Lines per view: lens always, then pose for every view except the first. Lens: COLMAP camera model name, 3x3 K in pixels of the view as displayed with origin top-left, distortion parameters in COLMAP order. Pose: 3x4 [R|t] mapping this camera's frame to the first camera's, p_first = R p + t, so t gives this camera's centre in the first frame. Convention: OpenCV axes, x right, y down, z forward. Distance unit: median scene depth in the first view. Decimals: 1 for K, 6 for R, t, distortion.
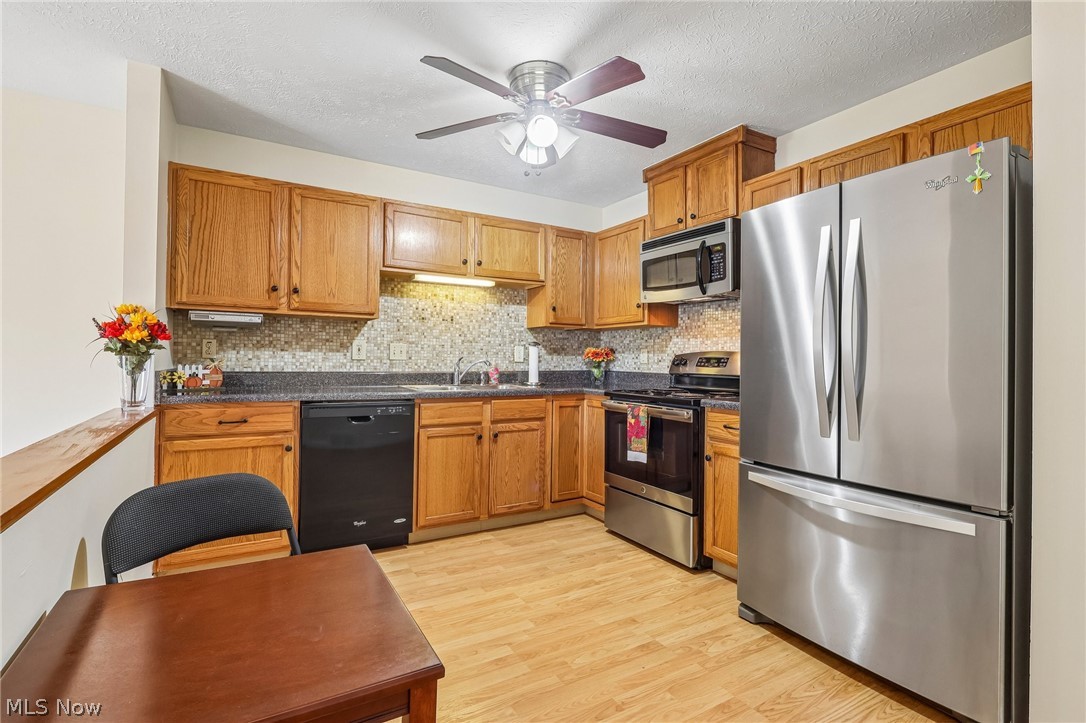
lens RADIAL K [[504.6, 0, 535.9], [0, 504.6, 356.3], [0, 0, 1]] dist [-0.001725, -0.000659]
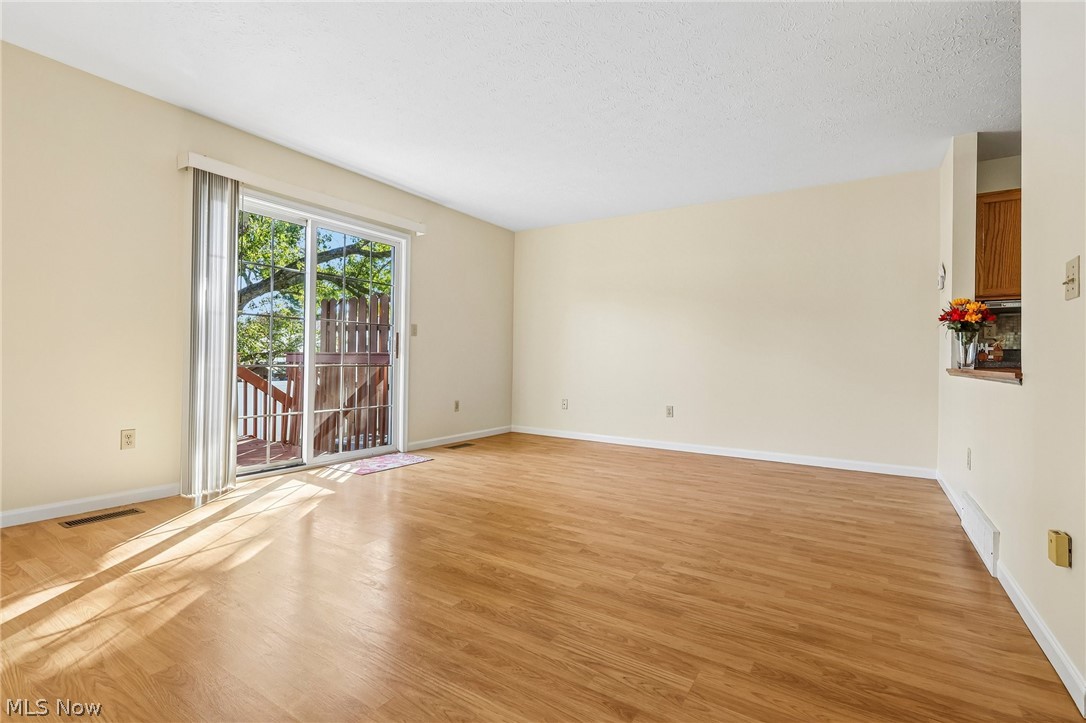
lens RADIAL K [[504.6, 0, 535.0], [0, 504.6, 356.2], [0, 0, 1]] dist [-0.001725, -0.000659]
pose [[0.457978, -0.014901, -0.888839, -0.041197], [-0.000967, 0.999851, -0.017260, 0.064917], [0.888963, 0.008764, 0.457895, -0.551917]]
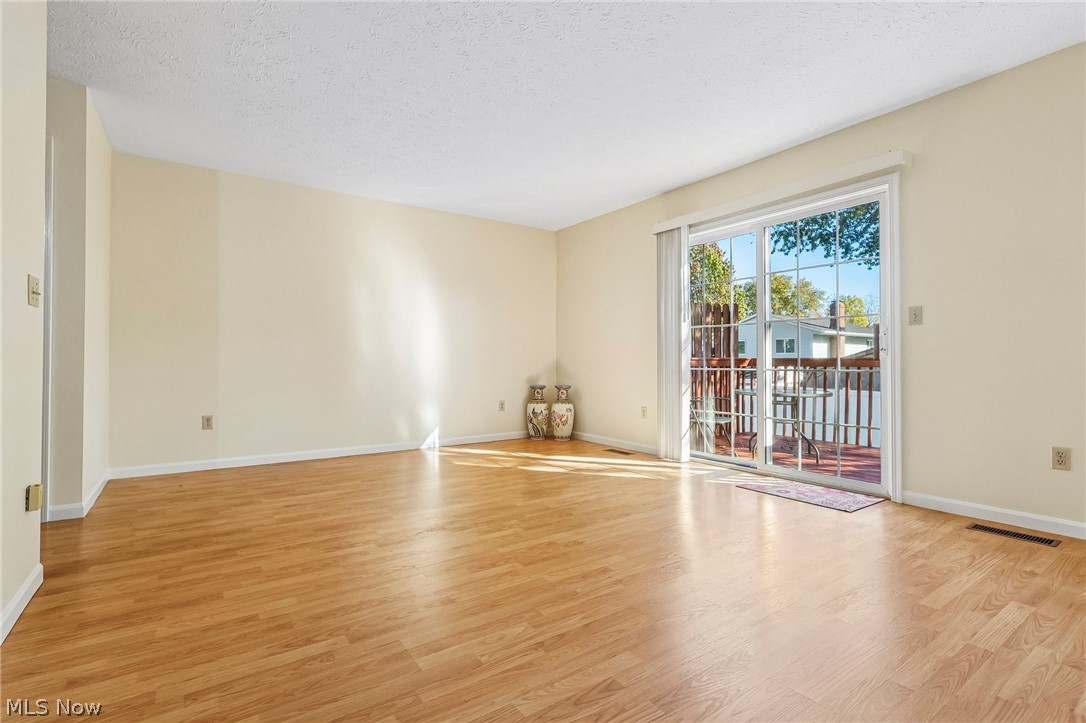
lens RADIAL K [[504.6, 0, 537.7], [0, 504.6, 358.0], [0, 0, 1]] dist [-0.001725, -0.000659]
pose [[-0.995953, -0.018713, -0.087911, -0.756528], [-0.017408, 0.999727, -0.015597, 0.067924], [0.088179, -0.014003, -0.996006, 0.711164]]
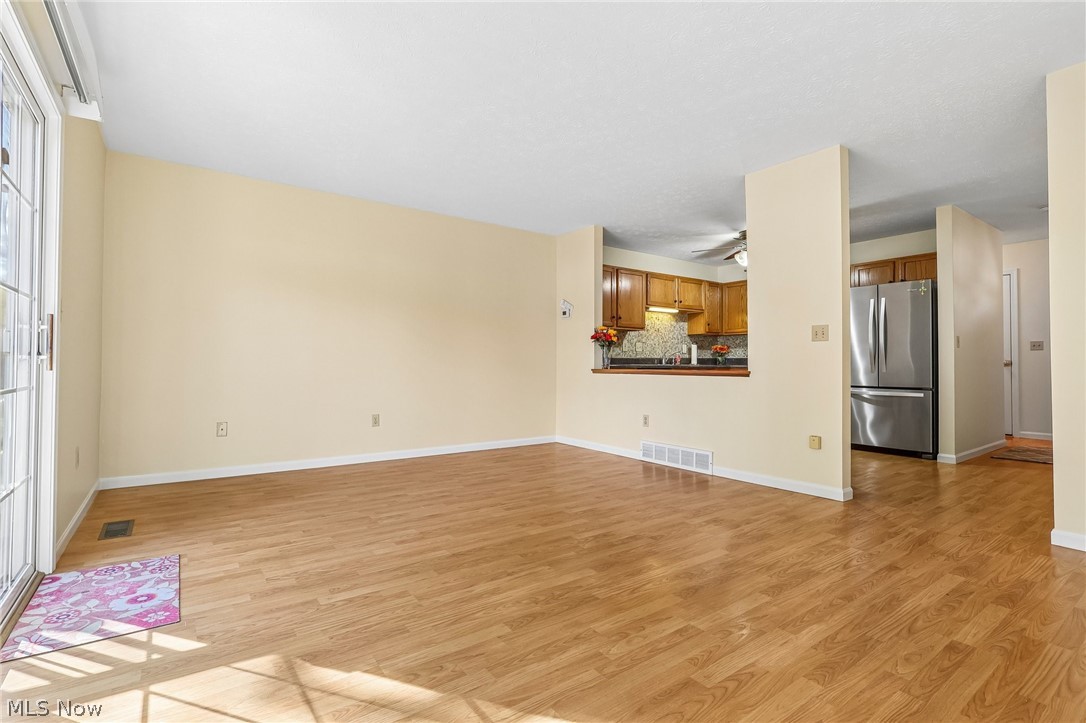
lens RADIAL K [[504.6, 0, 539.0], [0, 504.6, 358.4], [0, 0, 1]] dist [-0.001725, -0.000659]
pose [[0.993767, -0.009336, 0.111089, -0.958942], [0.009891, 0.999941, -0.004445, 0.041894], [-0.111041, 0.005516, 0.993801, -0.963258]]
